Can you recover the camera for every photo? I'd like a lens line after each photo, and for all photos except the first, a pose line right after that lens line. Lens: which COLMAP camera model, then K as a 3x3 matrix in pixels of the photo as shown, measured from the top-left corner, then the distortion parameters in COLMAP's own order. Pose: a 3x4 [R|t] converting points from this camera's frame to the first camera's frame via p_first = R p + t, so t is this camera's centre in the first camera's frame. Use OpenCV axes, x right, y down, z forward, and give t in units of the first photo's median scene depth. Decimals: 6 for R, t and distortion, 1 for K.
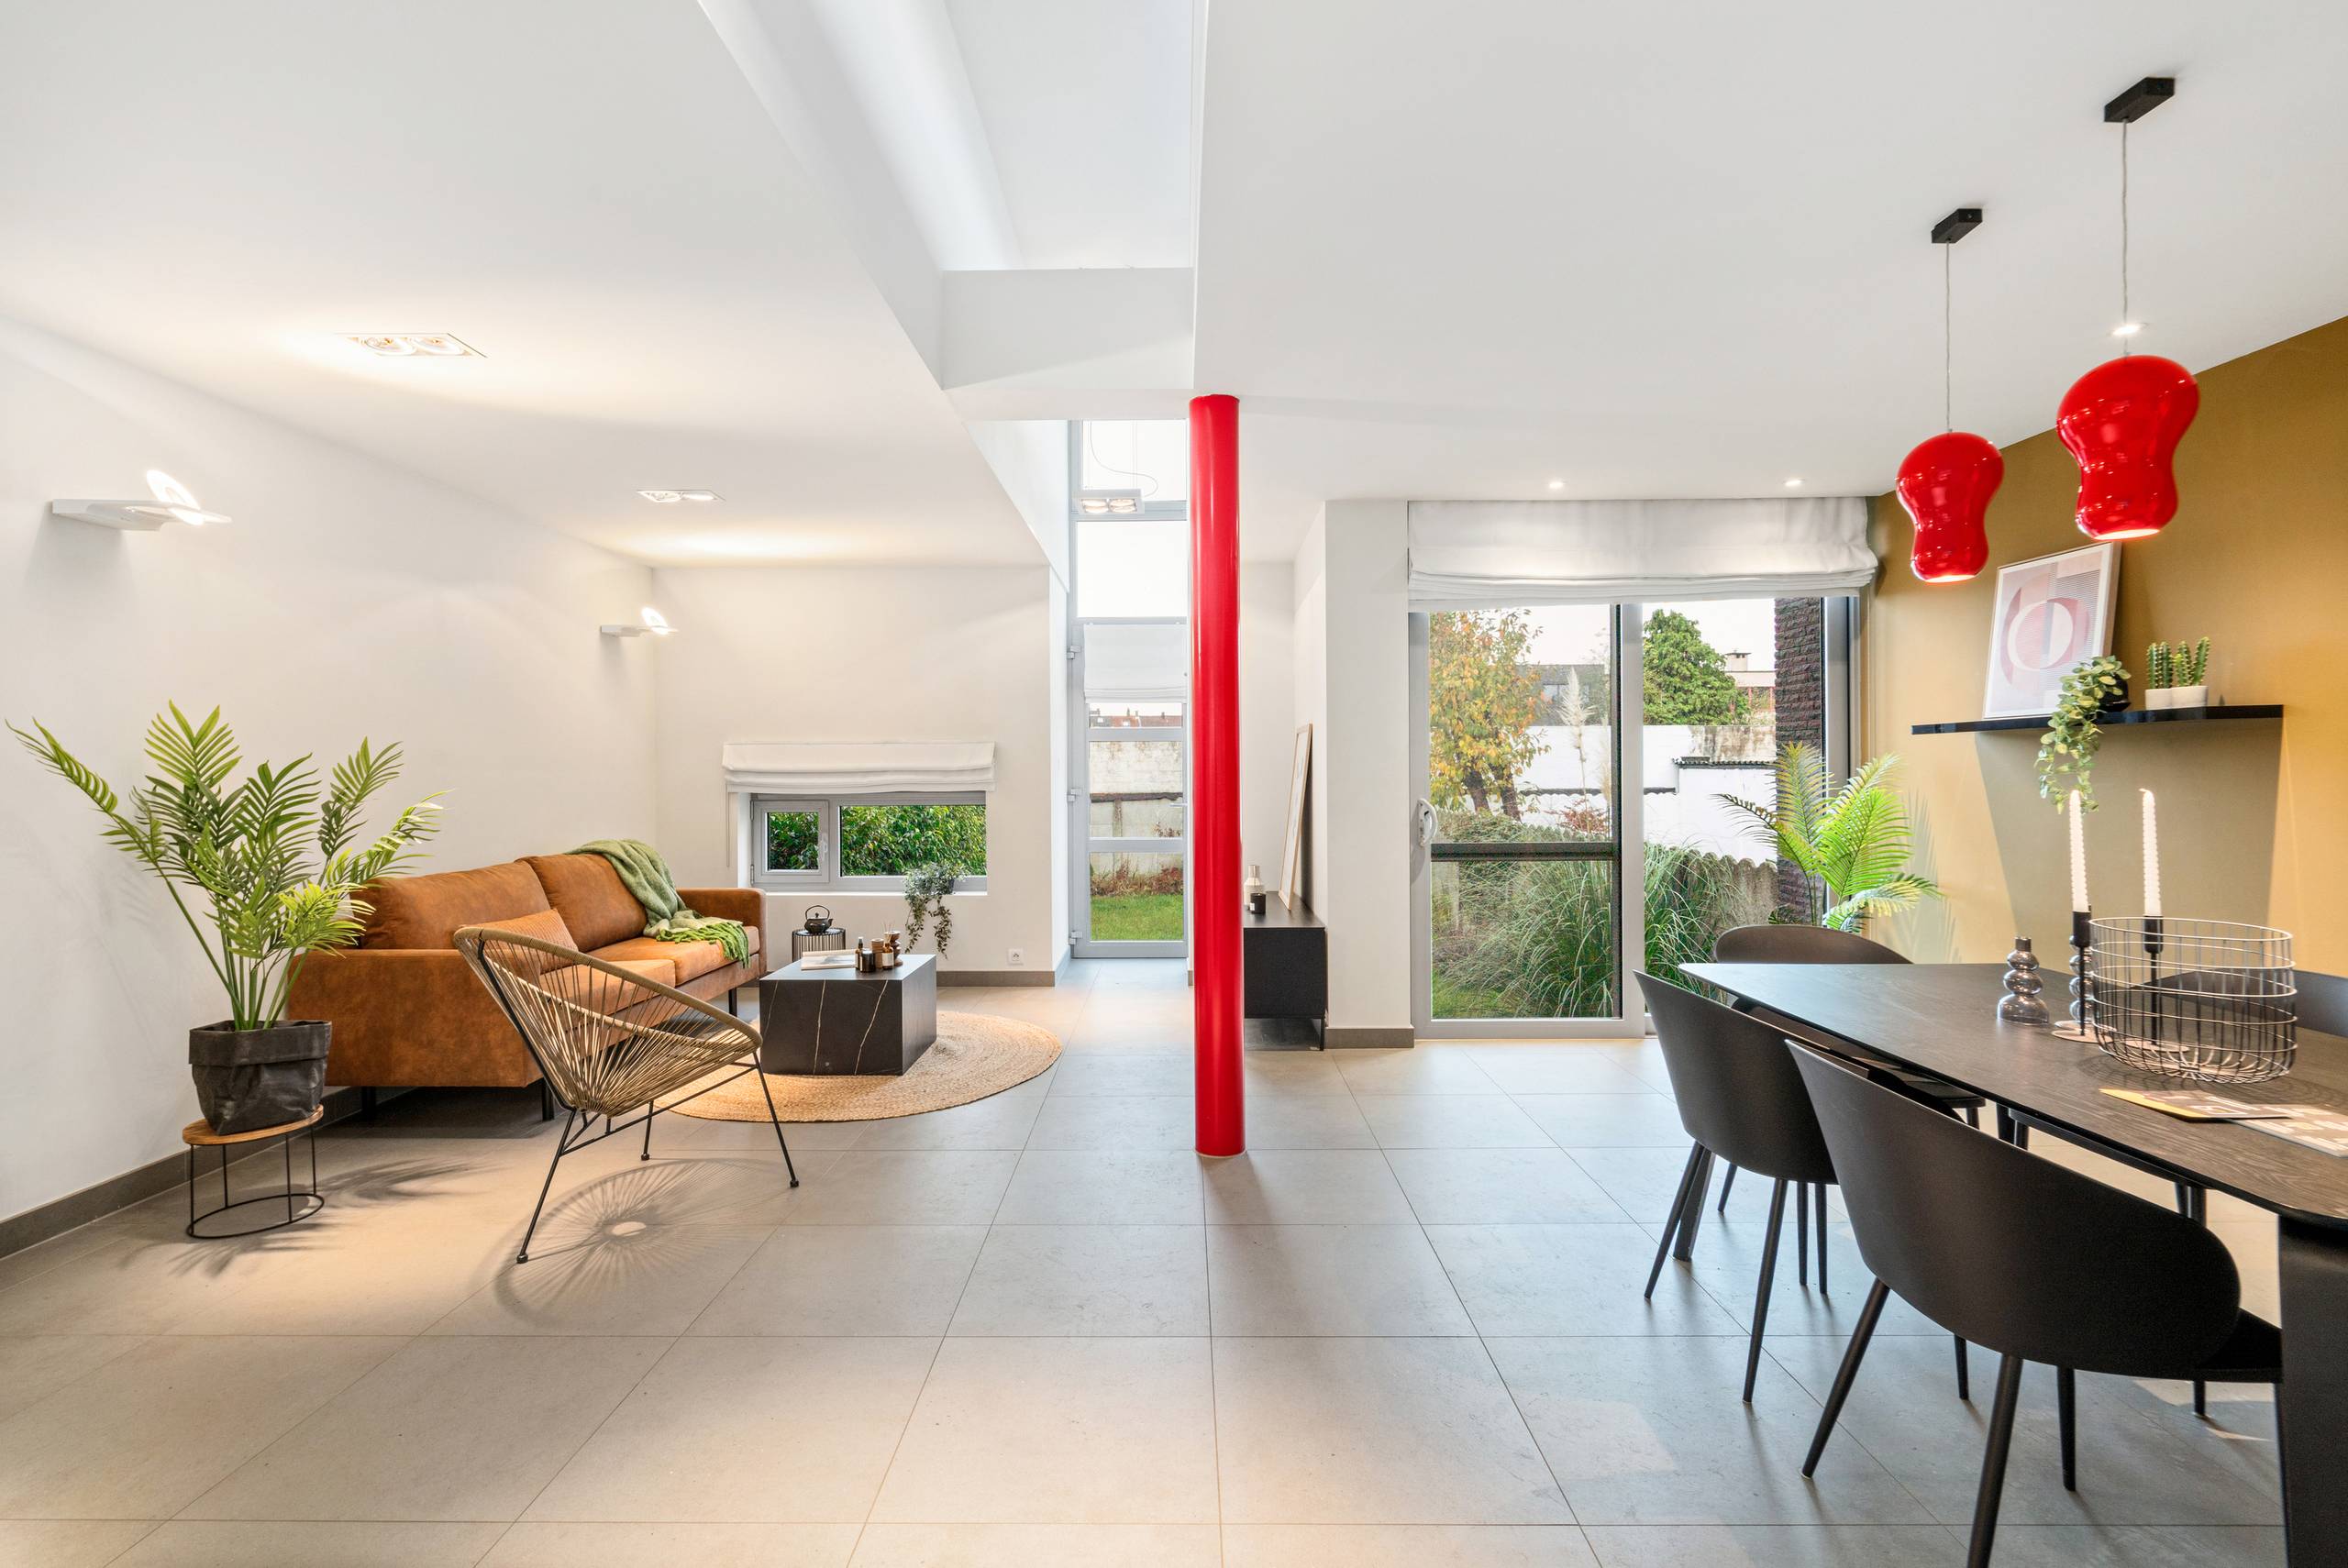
lens RADIAL K [[1081.1, 0, 1167.7], [0, 1081.1, 774.5], [0, 0, 1]] dist [-0.008499, 0.003212]
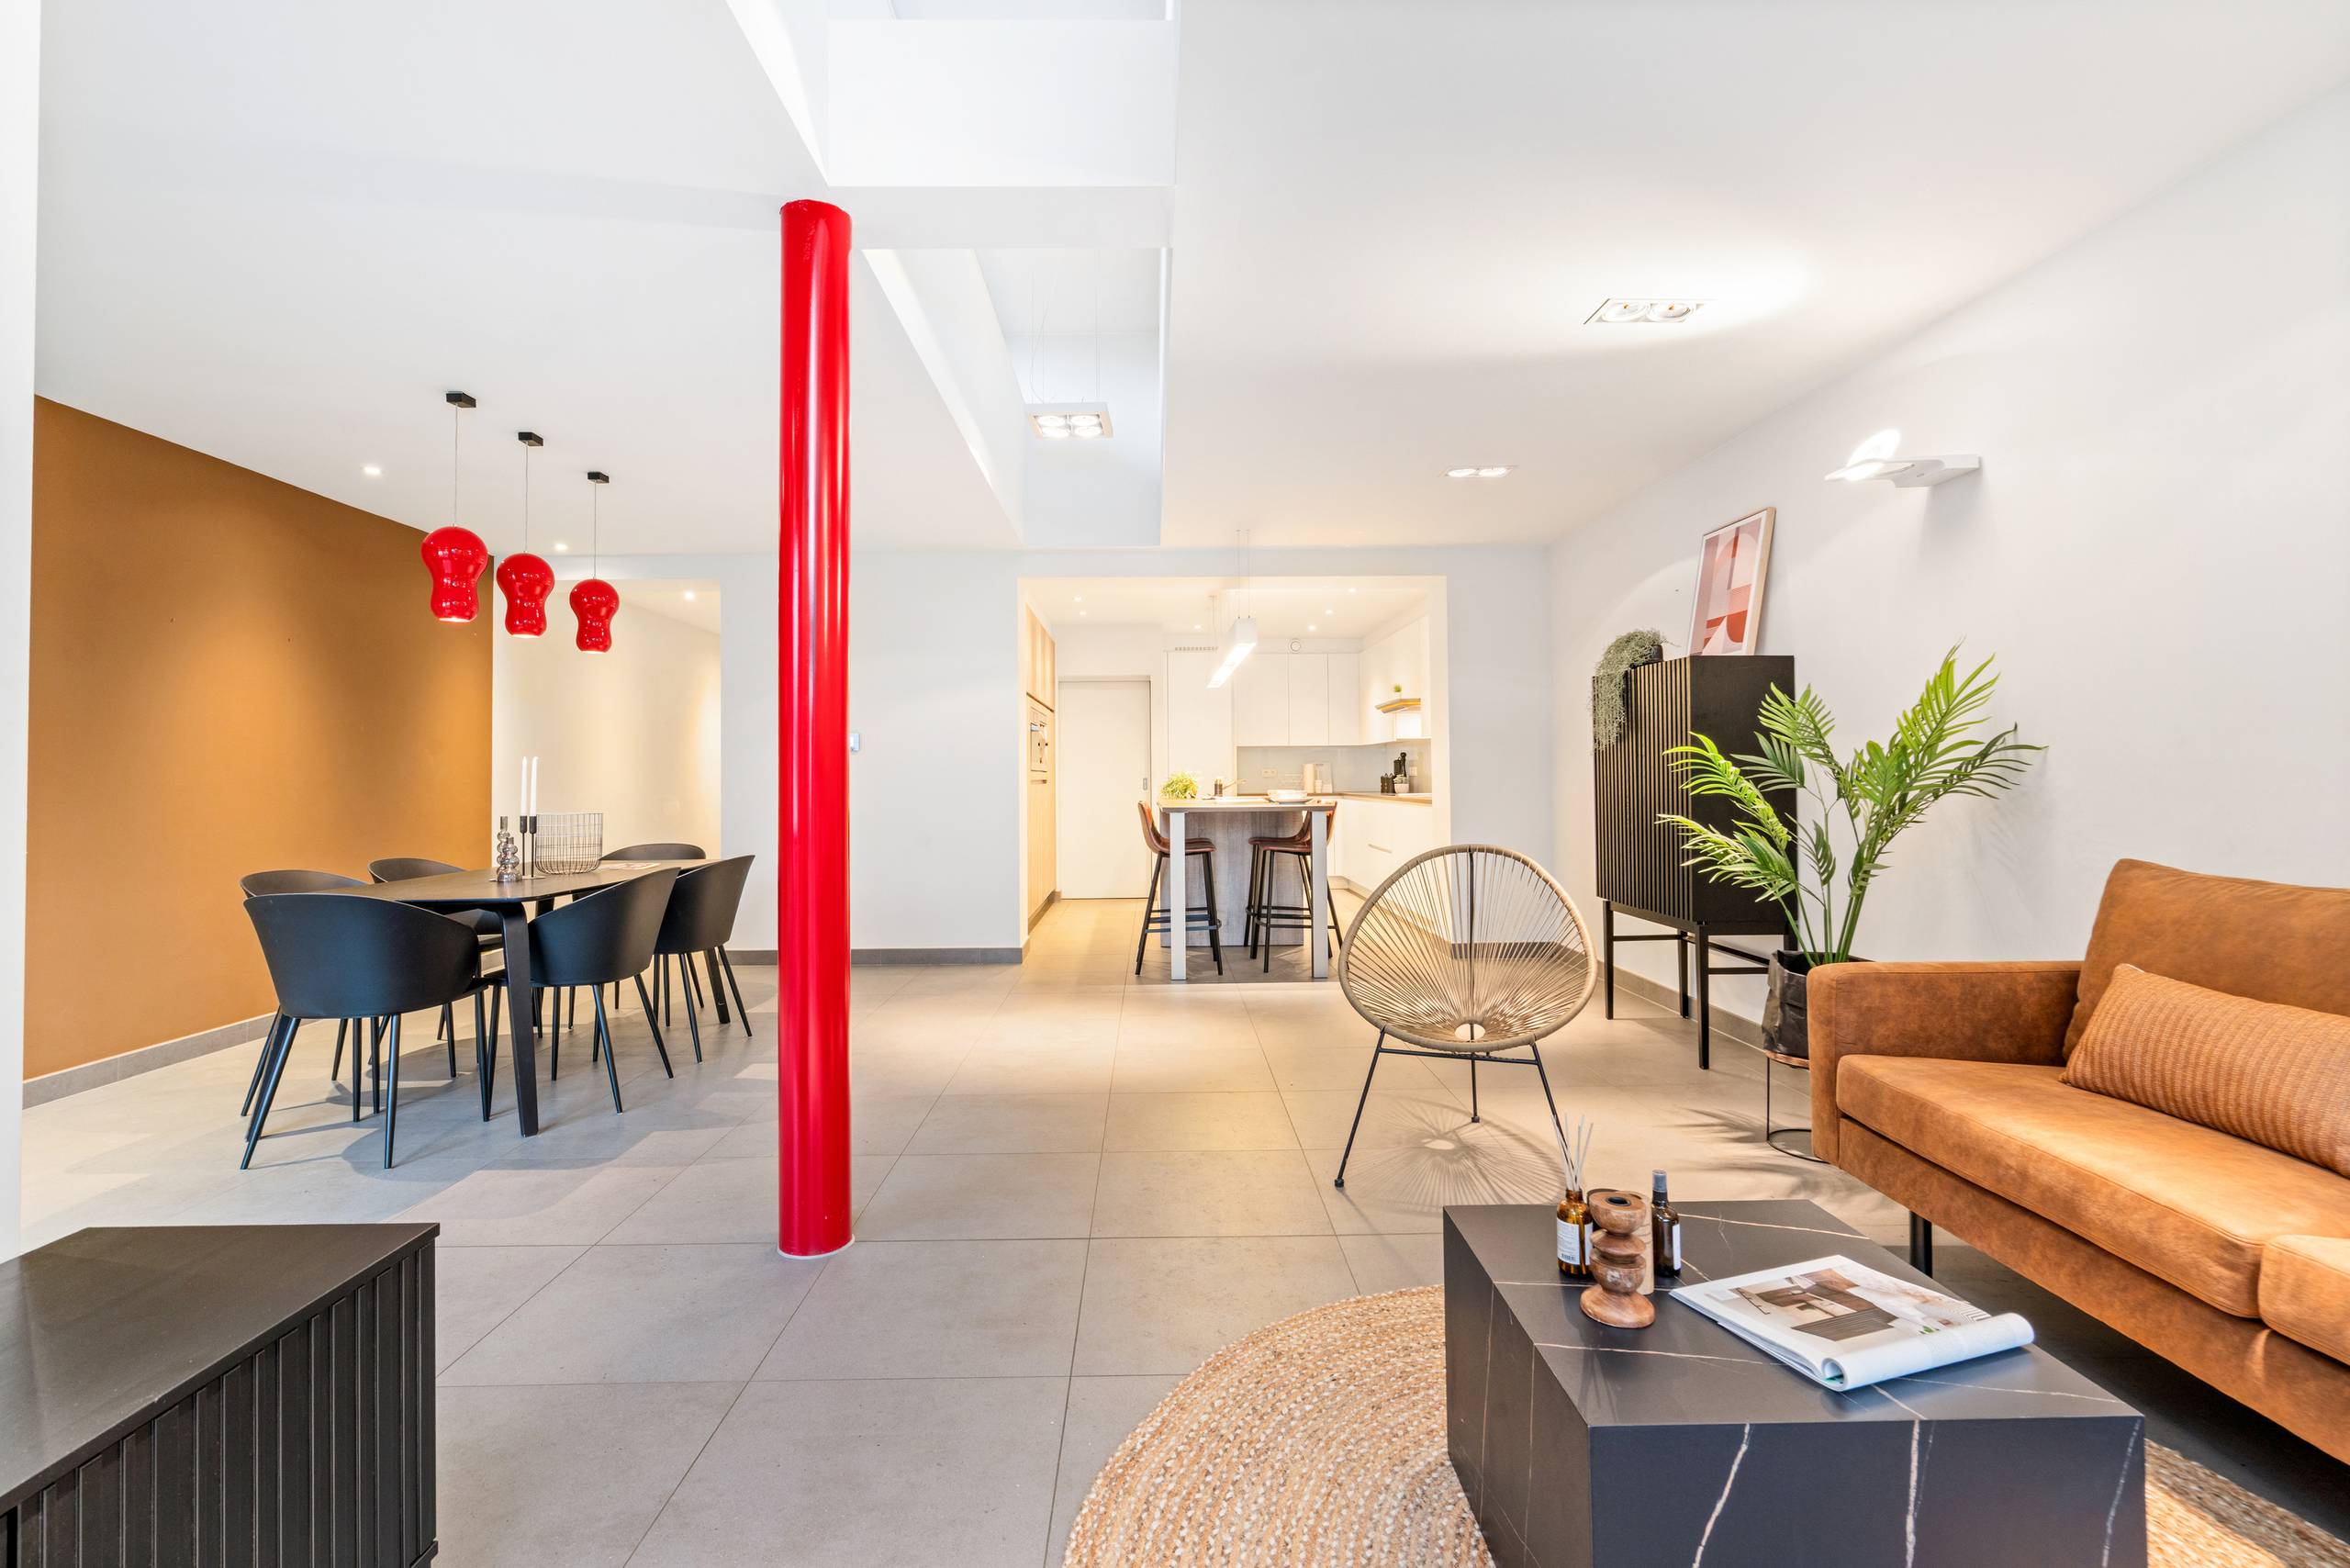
lens RADIAL K [[1082.2, 0, 1175.3], [0, 1082.2, 778.1], [0, 0, 1]] dist [-0.008499, 0.003212]
pose [[-0.999683, 0.009404, -0.023361, -0.127062], [0.009573, 0.999929, -0.007137, 0.037511], [0.023292, -0.007359, -0.999702, 1.202907]]
